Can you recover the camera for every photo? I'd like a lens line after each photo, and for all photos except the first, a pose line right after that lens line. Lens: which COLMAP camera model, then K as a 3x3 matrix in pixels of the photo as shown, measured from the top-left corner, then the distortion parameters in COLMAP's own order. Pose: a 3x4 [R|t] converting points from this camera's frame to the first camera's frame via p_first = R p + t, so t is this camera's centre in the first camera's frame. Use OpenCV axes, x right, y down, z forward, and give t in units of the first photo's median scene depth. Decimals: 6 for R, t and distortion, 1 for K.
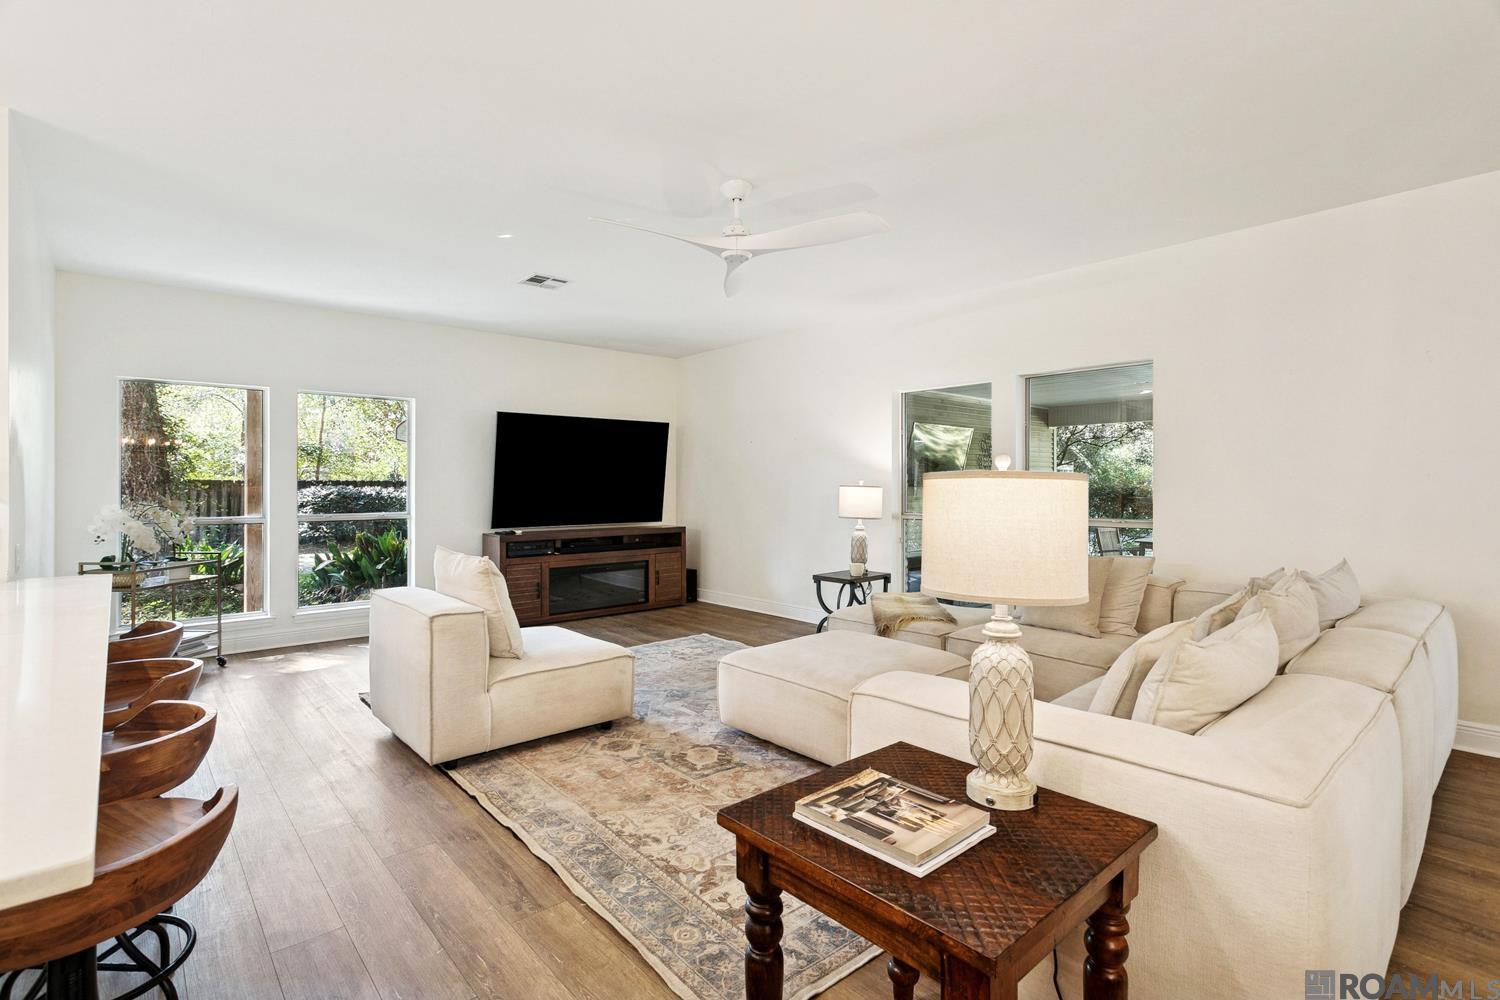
lens RADIAL K [[710.6, 0, 742.2], [0, 710.6, 489.1], [0, 0, 1]] dist [0.010205, -0.000920]
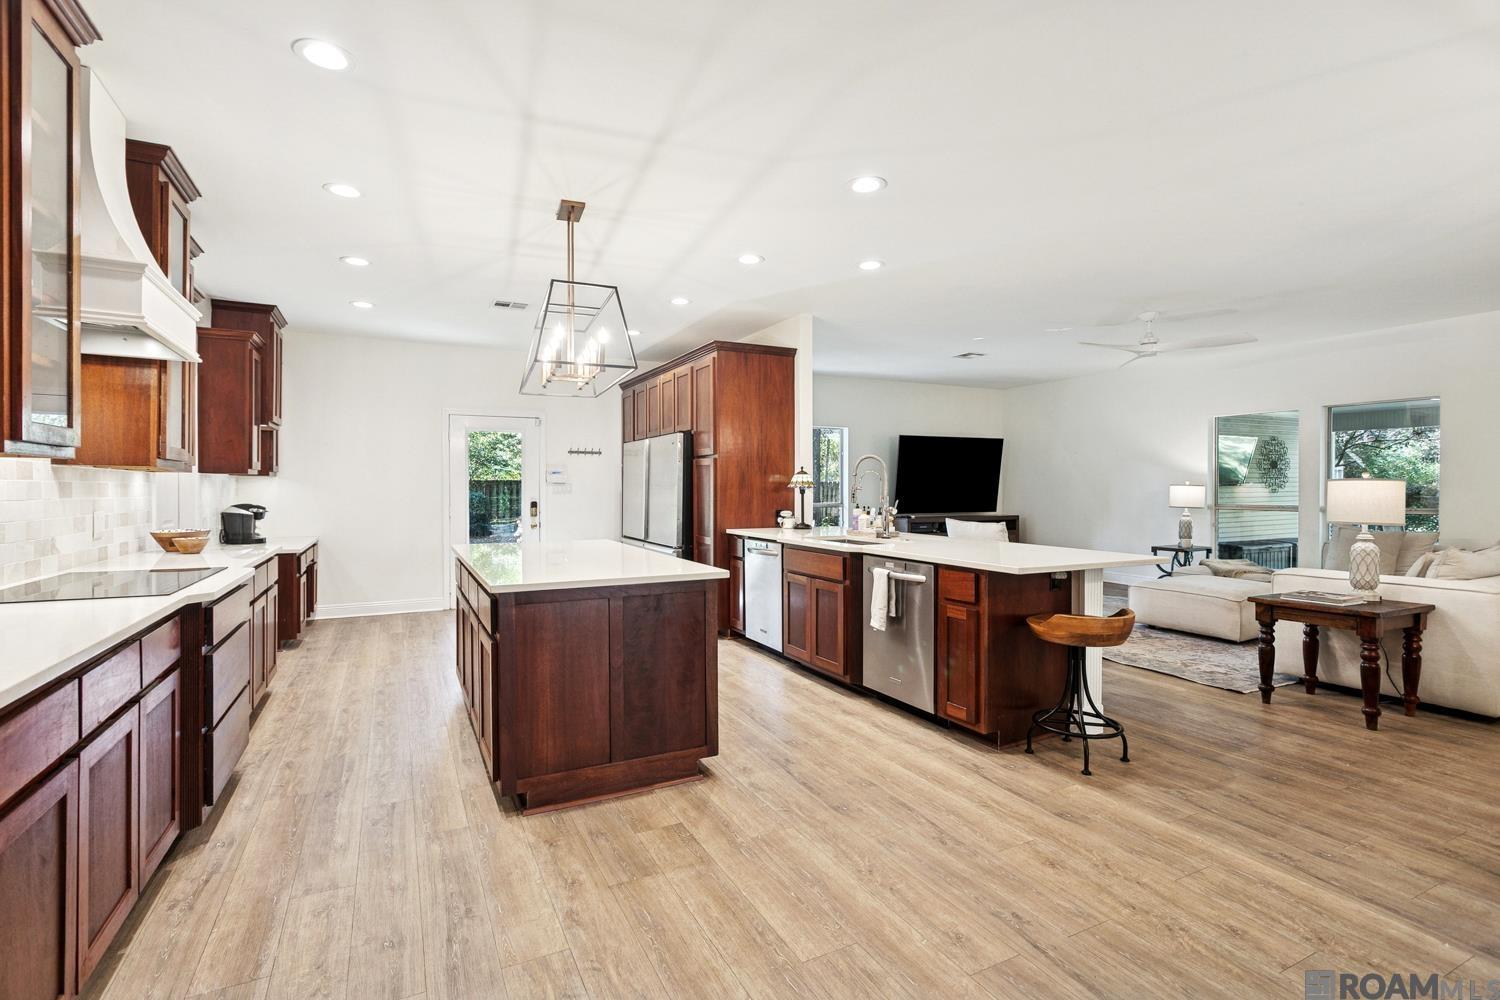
lens RADIAL K [[710.6, 0, 739.7], [0, 710.6, 496.4], [0, 0, 1]] dist [0.010205, -0.000920]
pose [[0.967699, 0.002656, -0.252095, -0.341601], [-0.000336, 0.999957, 0.009246, 0.005832], [0.252108, -0.008863, 0.967658, -0.608302]]
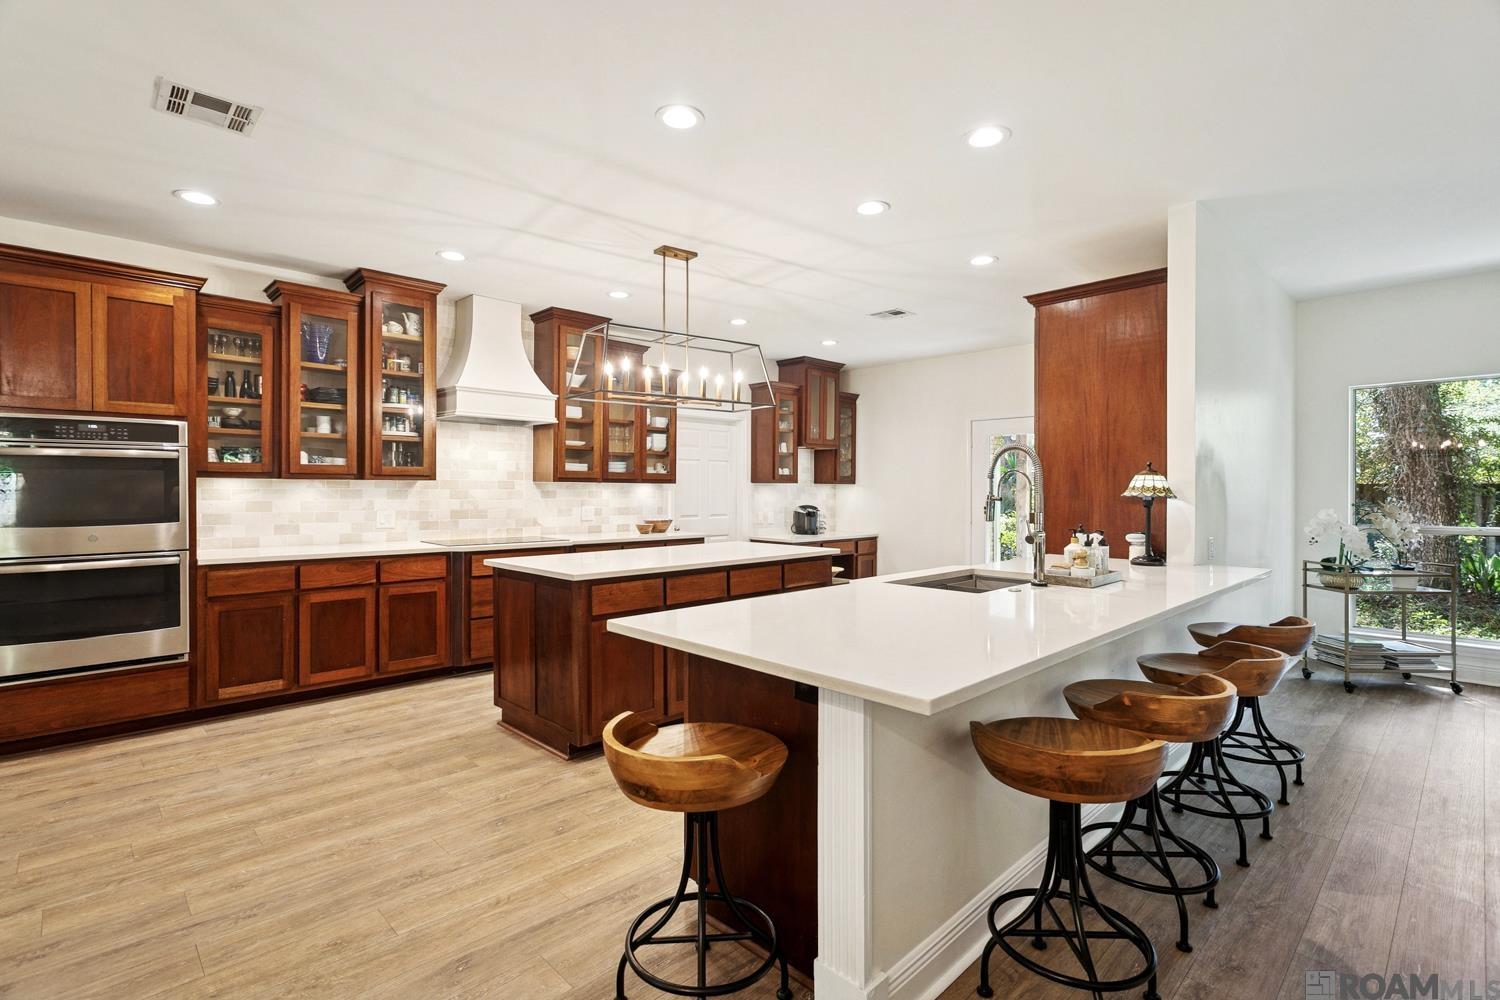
lens RADIAL K [[710.6, 0, 746.8], [0, 710.6, 494.5], [0, 0, 1]] dist [0.010205, -0.000920]
pose [[0.037852, 0.006427, -0.999263, 0.114010], [-0.005371, 0.999966, 0.006228, -0.001778], [0.999269, 0.005131, 0.037885, 0.062508]]
